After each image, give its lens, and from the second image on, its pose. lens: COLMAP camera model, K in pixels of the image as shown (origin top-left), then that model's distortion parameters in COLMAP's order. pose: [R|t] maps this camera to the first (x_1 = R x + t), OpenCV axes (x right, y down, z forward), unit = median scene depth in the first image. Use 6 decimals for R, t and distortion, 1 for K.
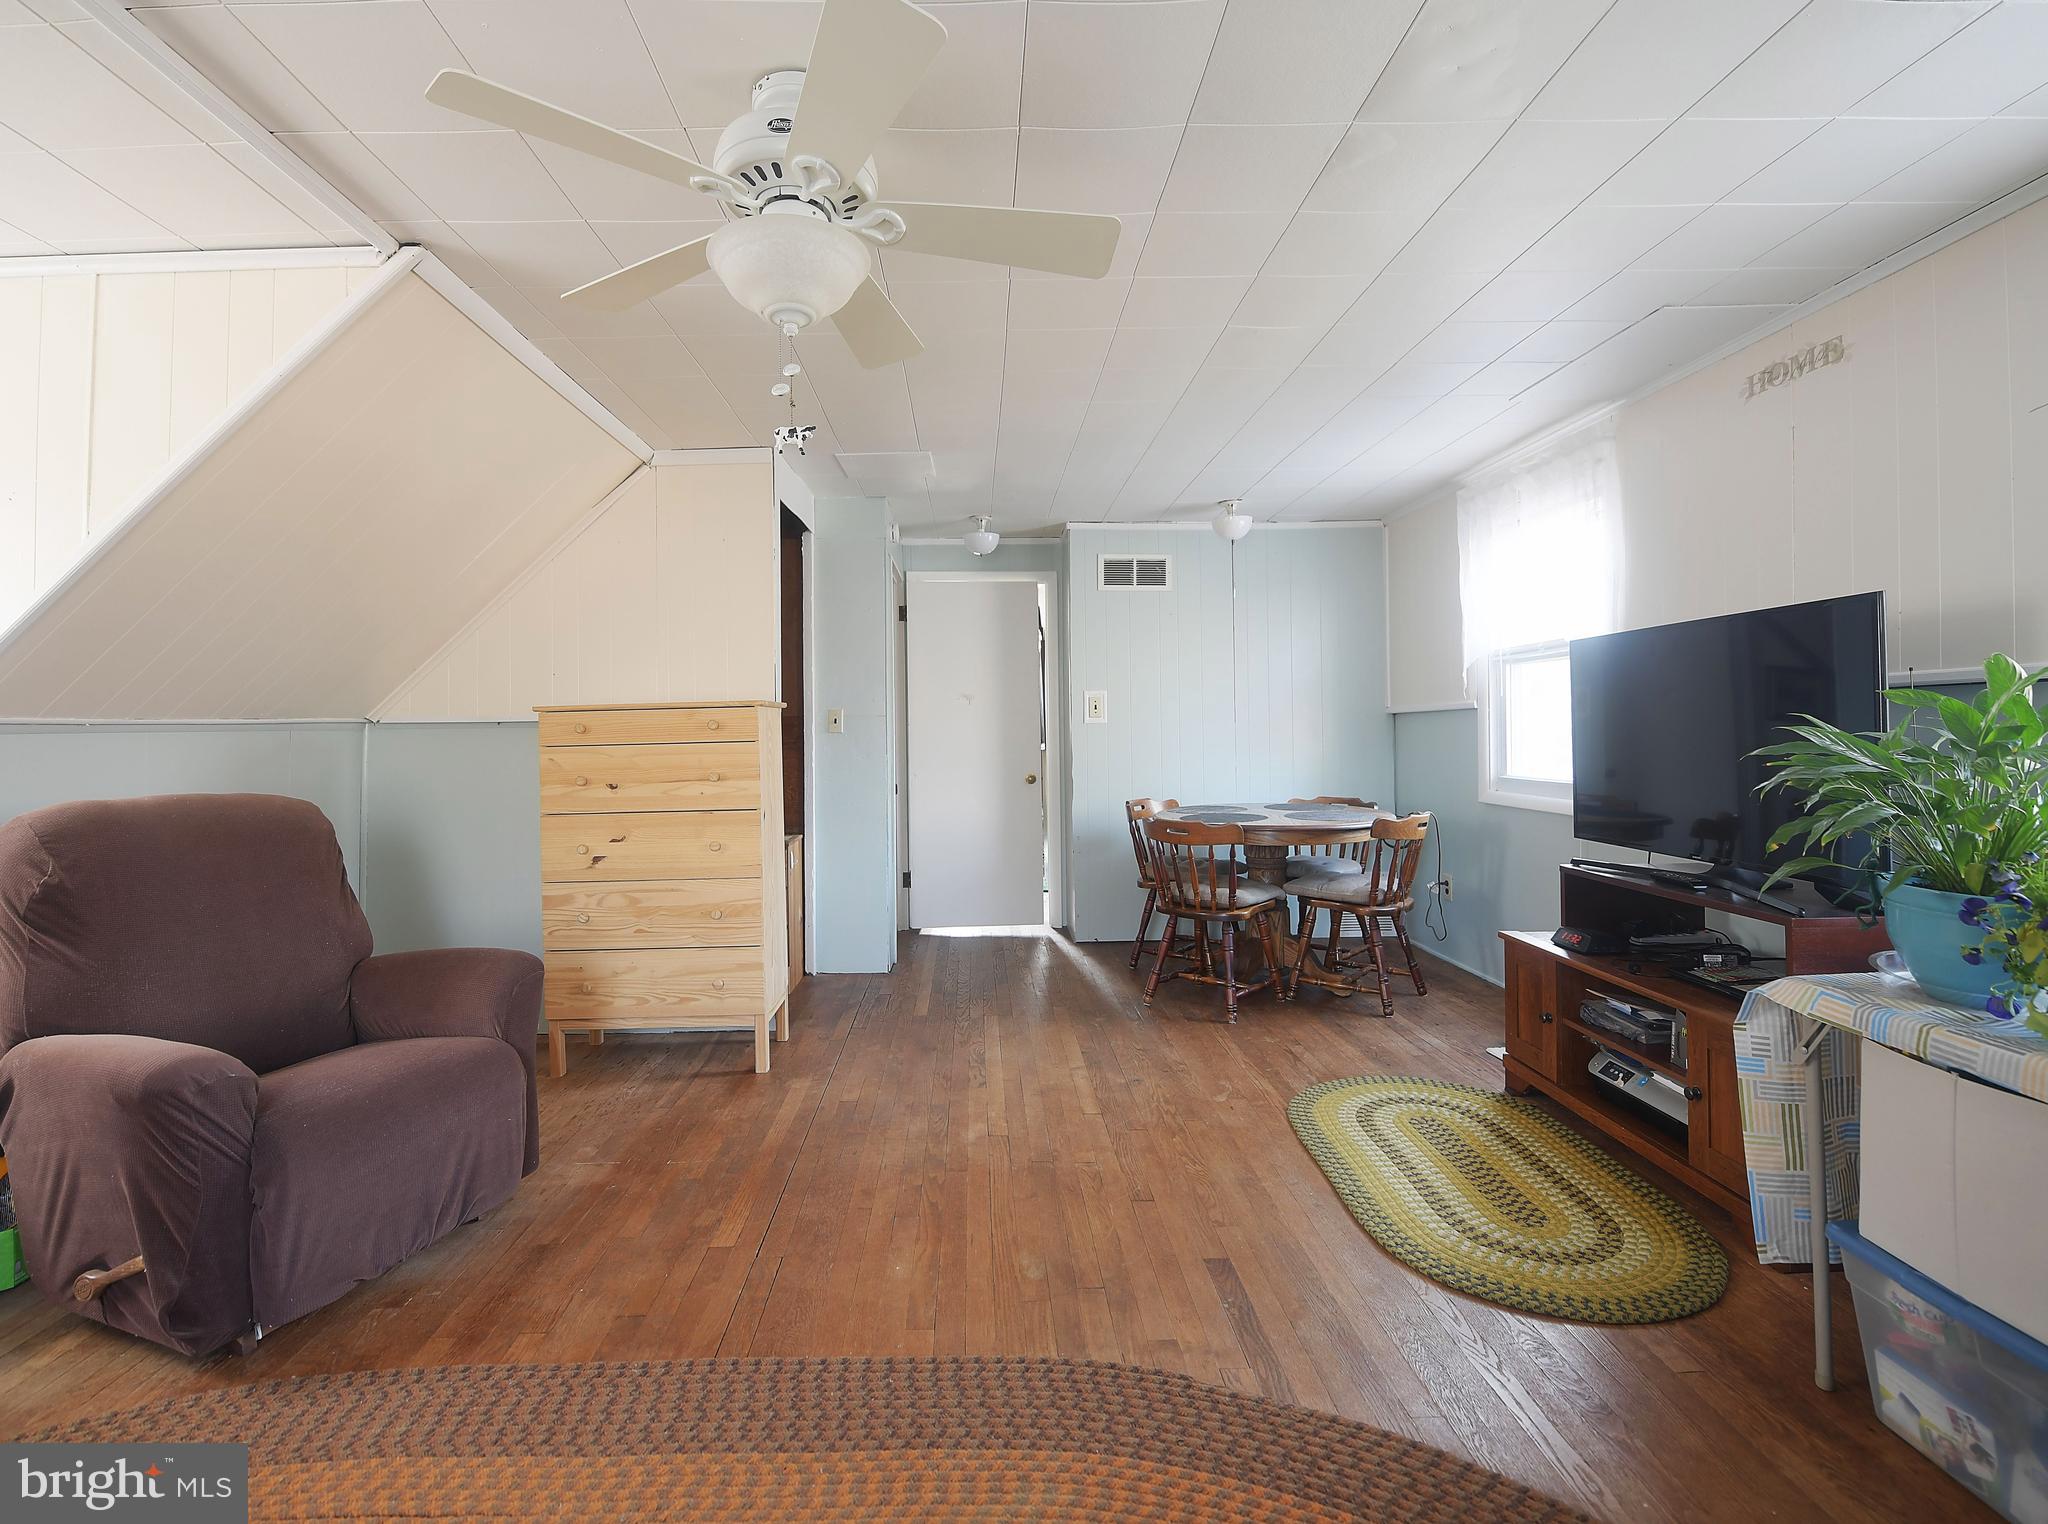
lens RADIAL K [[916.5, 0, 965.7], [0, 916.5, 725.8], [0, 0, 1]] dist [-0.017786, -0.002809]
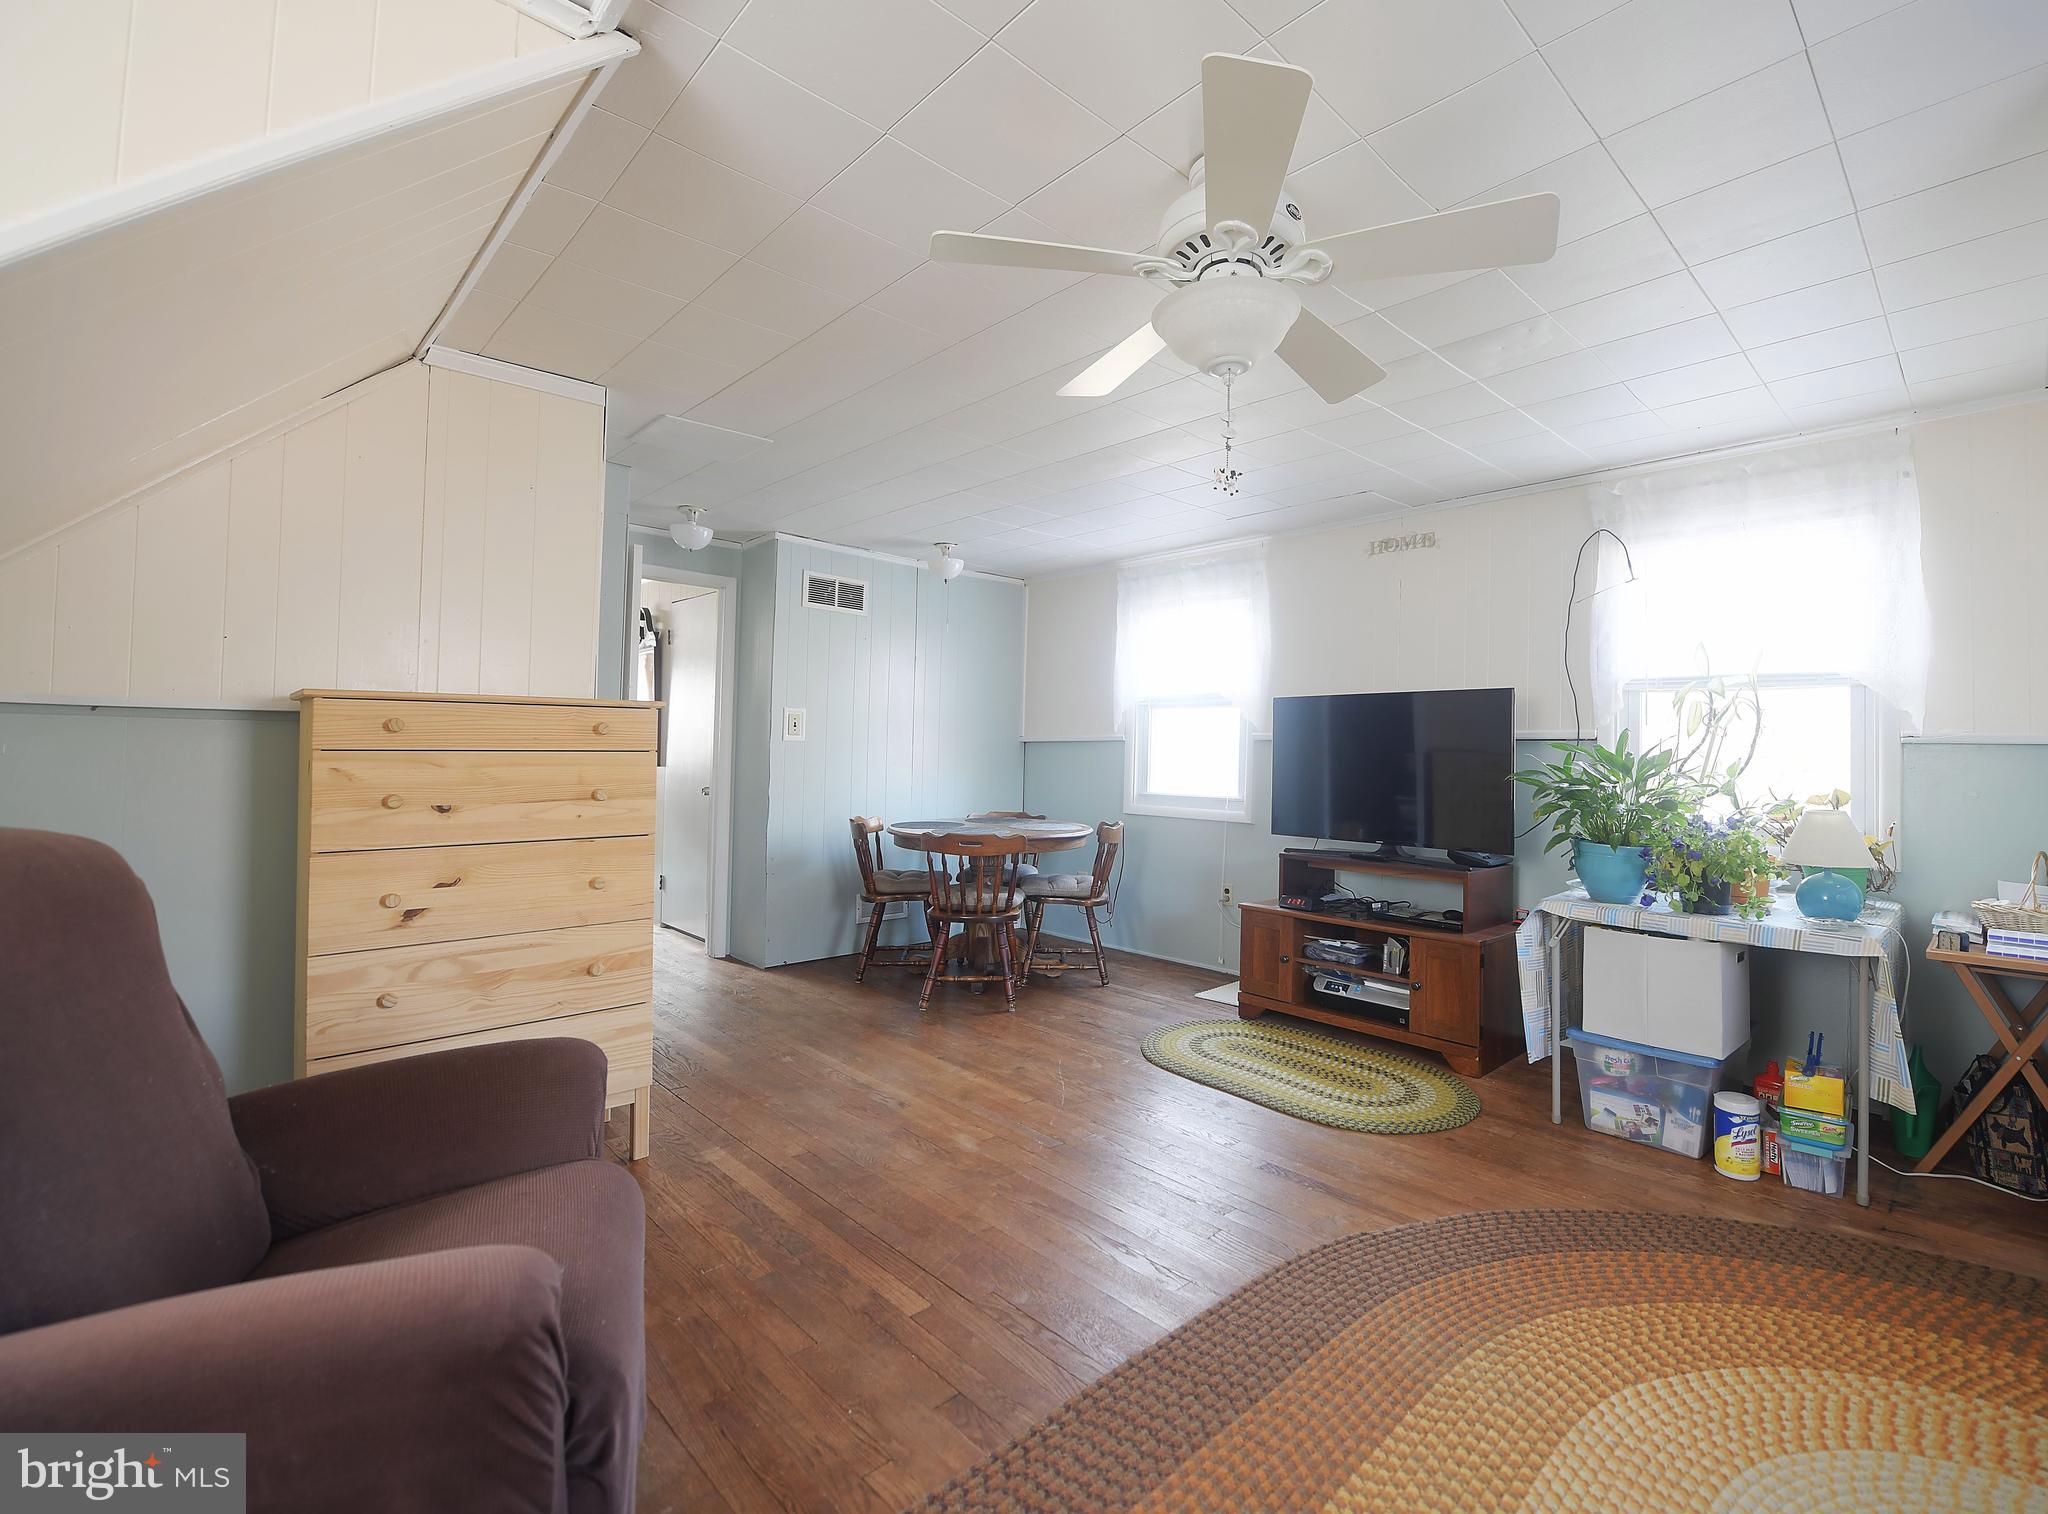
lens RADIAL K [[916.5, 0, 1030.0], [0, 916.5, 737.6], [0, 0, 1]] dist [-0.017786, -0.002809]
pose [[0.734652, 0.037871, 0.677386, -0.534174], [-0.030792, 0.999273, -0.022471, 0.012689], [-0.677745, -0.004350, 0.735284, 0.170729]]
